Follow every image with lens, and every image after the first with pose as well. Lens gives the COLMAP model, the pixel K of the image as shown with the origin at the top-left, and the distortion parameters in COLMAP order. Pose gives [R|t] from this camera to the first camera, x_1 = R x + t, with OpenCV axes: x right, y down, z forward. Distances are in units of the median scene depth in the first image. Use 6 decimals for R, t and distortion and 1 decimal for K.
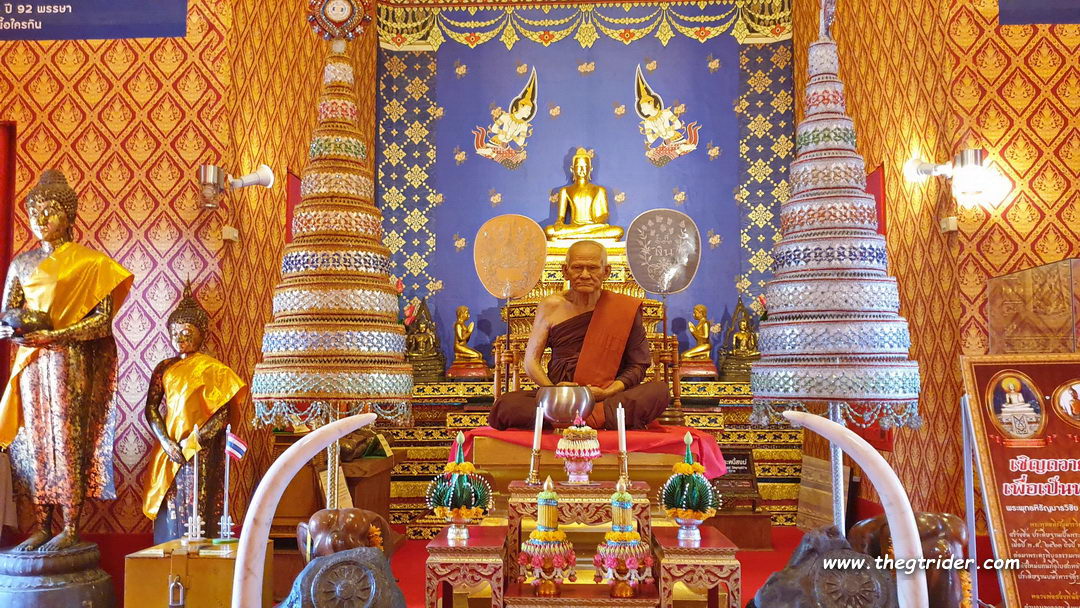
lens RADIAL K [[936.8, 0, 544.3], [0, 936.8, 305.4], [0, 0, 1]] dist [0.008727, -0.010378]
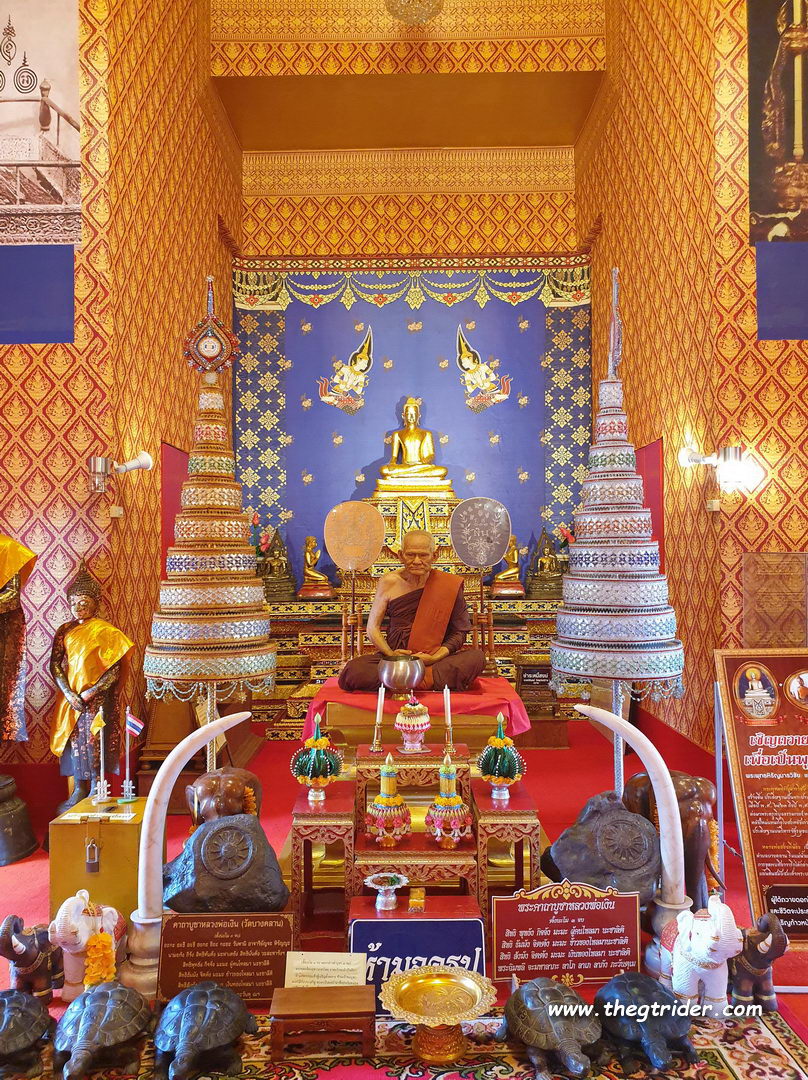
lens RADIAL K [[816.1, 0, 409.3], [0, 816.1, 532.4], [0, 0, 1]] dist [0.027444, -0.052596]
pose [[0.999208, -0.004945, 0.039493, -0.006822], [0.002552, 0.998171, 0.060401, -0.118598], [-0.039720, -0.060252, 0.997393, -0.050971]]
